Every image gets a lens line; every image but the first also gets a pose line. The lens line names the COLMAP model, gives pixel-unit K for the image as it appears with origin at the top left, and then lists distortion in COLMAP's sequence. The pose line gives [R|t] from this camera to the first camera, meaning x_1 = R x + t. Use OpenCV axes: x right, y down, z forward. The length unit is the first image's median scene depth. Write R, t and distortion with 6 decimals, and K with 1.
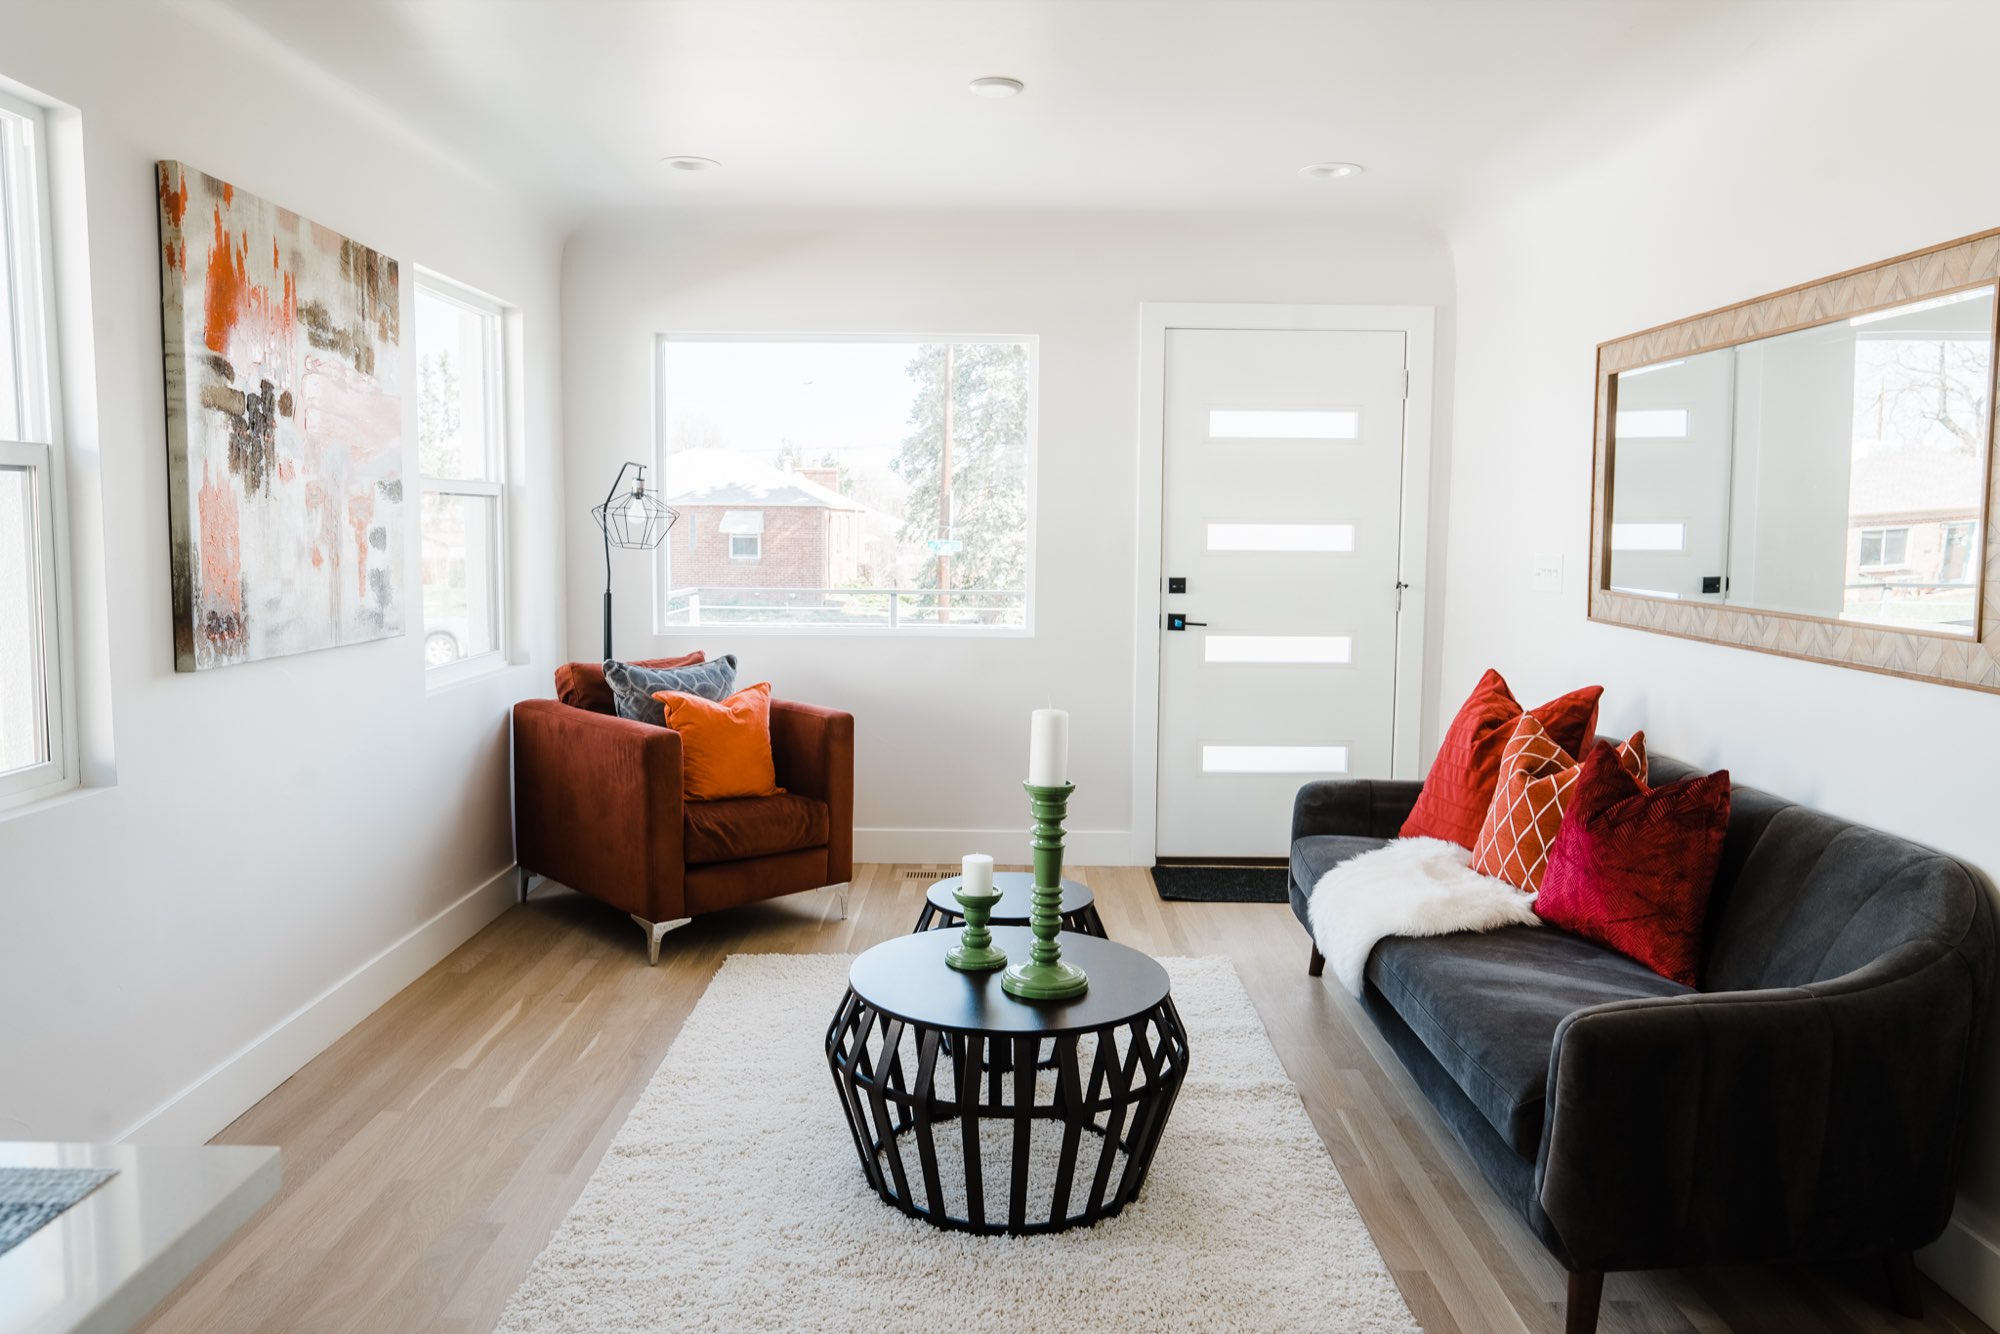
lens RADIAL K [[1378.1, 0, 1000.0], [0, 1378.1, 667.0], [0, 0, 1]] dist [-0.052079, 0.043088]
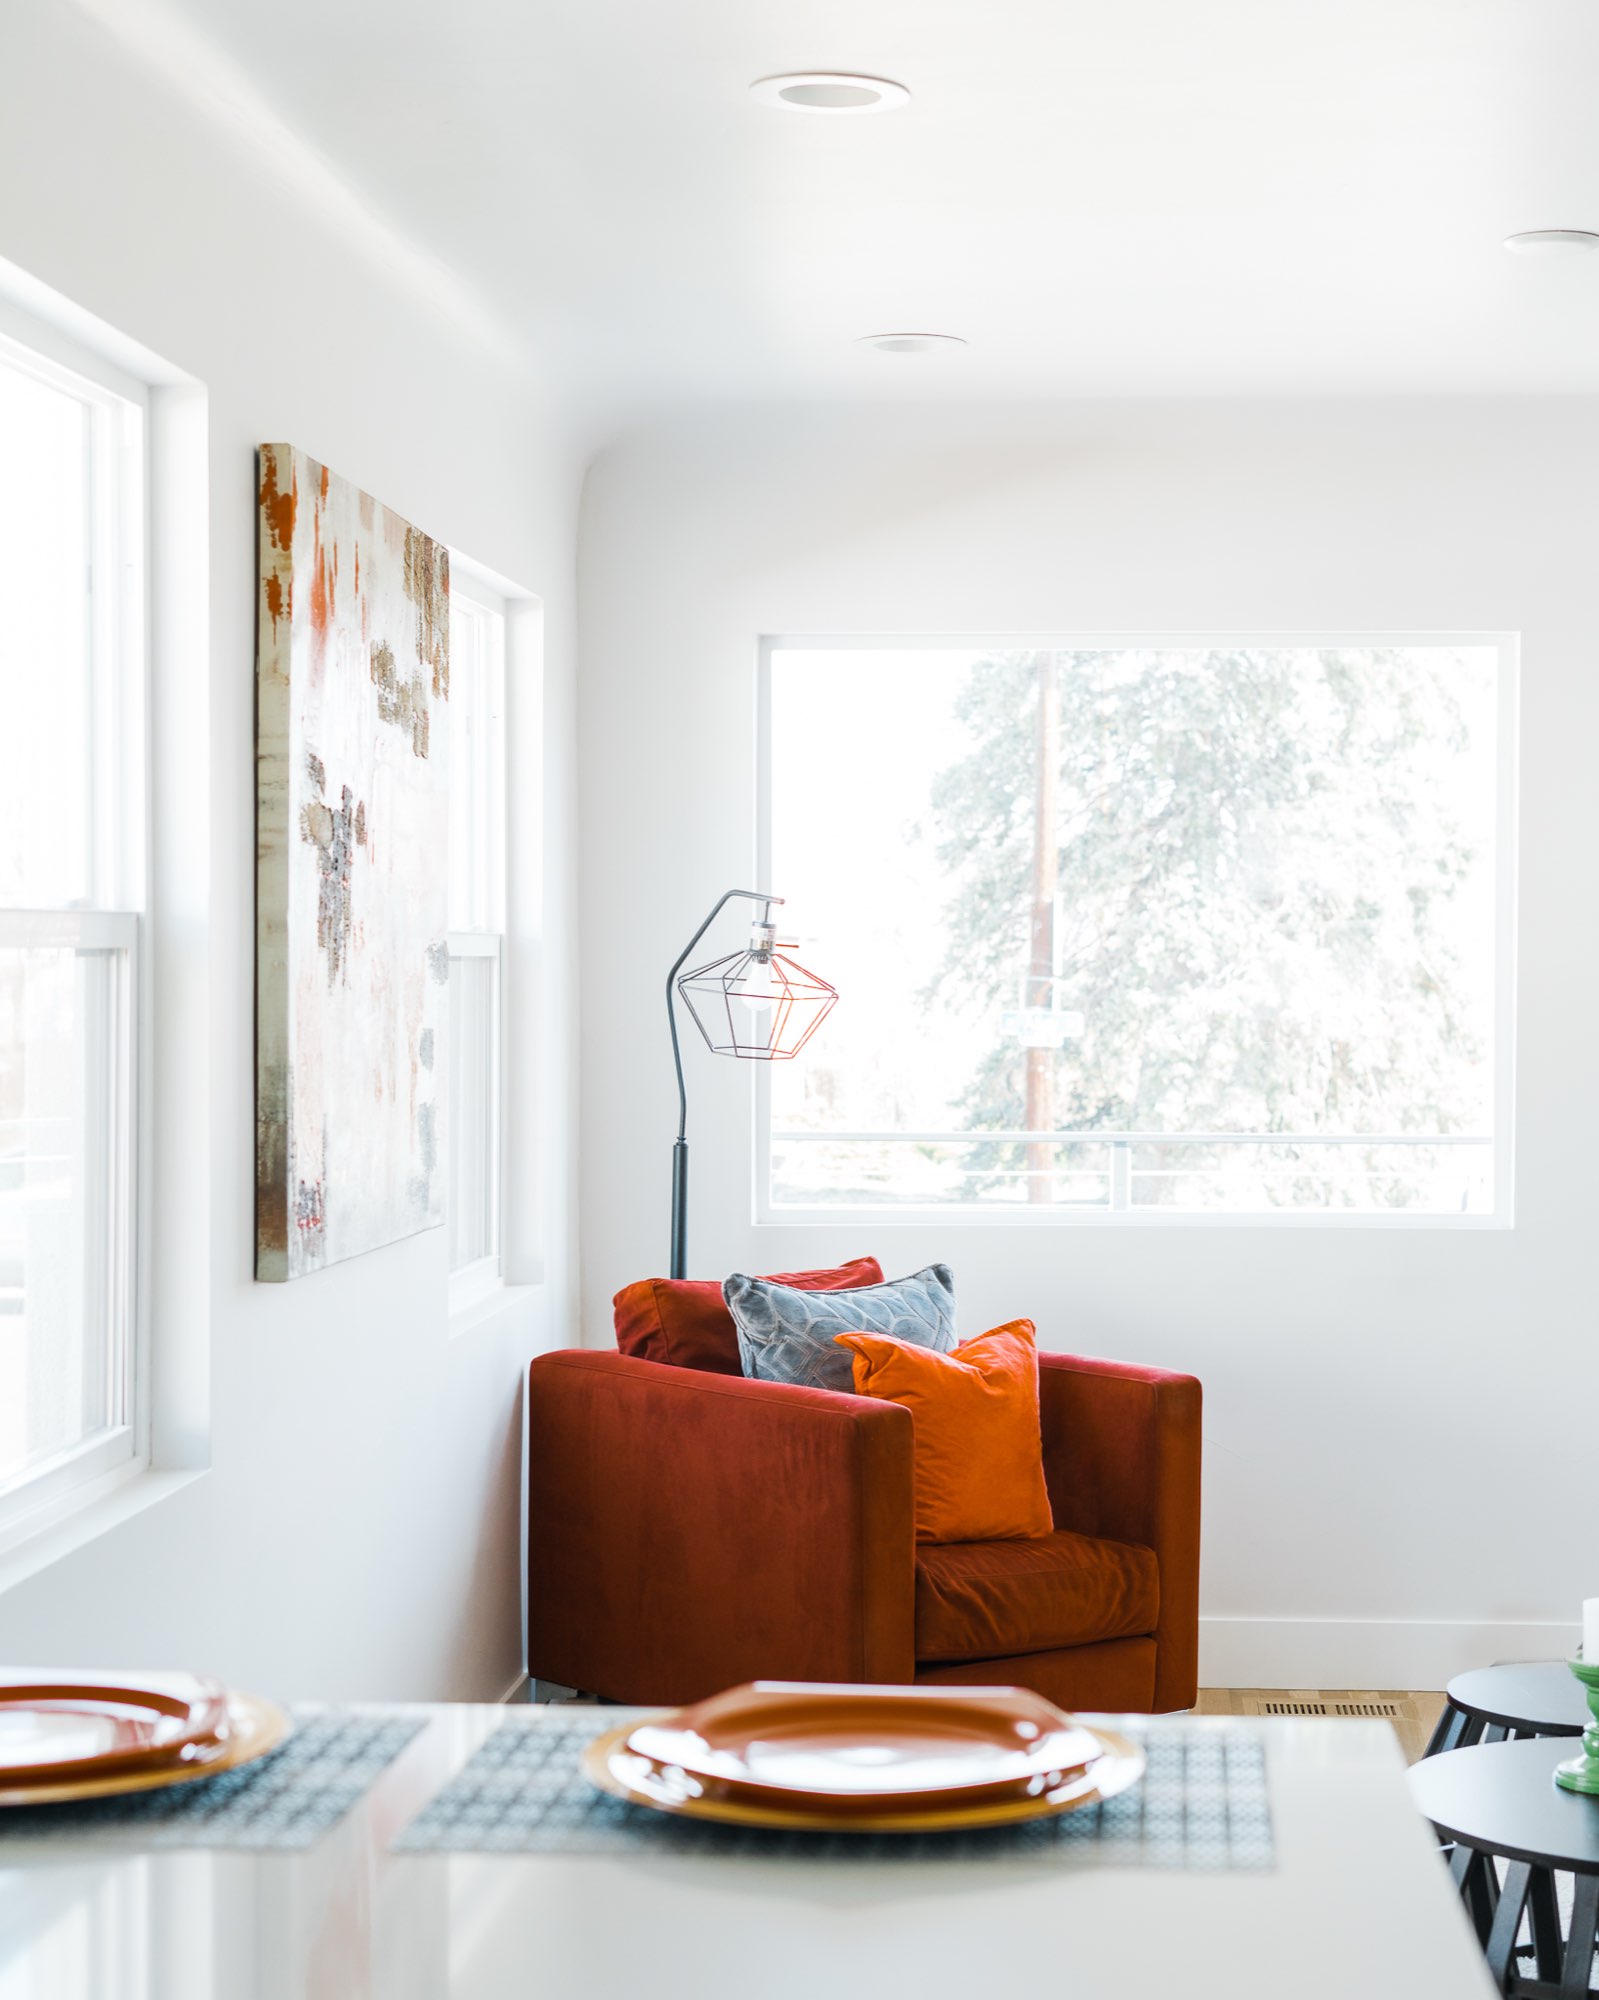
lens RADIAL K [[3705.9, 0, 800.1], [0, 3705.9, 1037.1], [0, 0, 1]] dist [0.021879, 0.138385]
pose [[0.998784, -0.004859, -0.049069, -0.257714], [0.000966, 0.996870, -0.079053, 0.022780], [0.049300, 0.078910, 0.995662, -0.552340]]
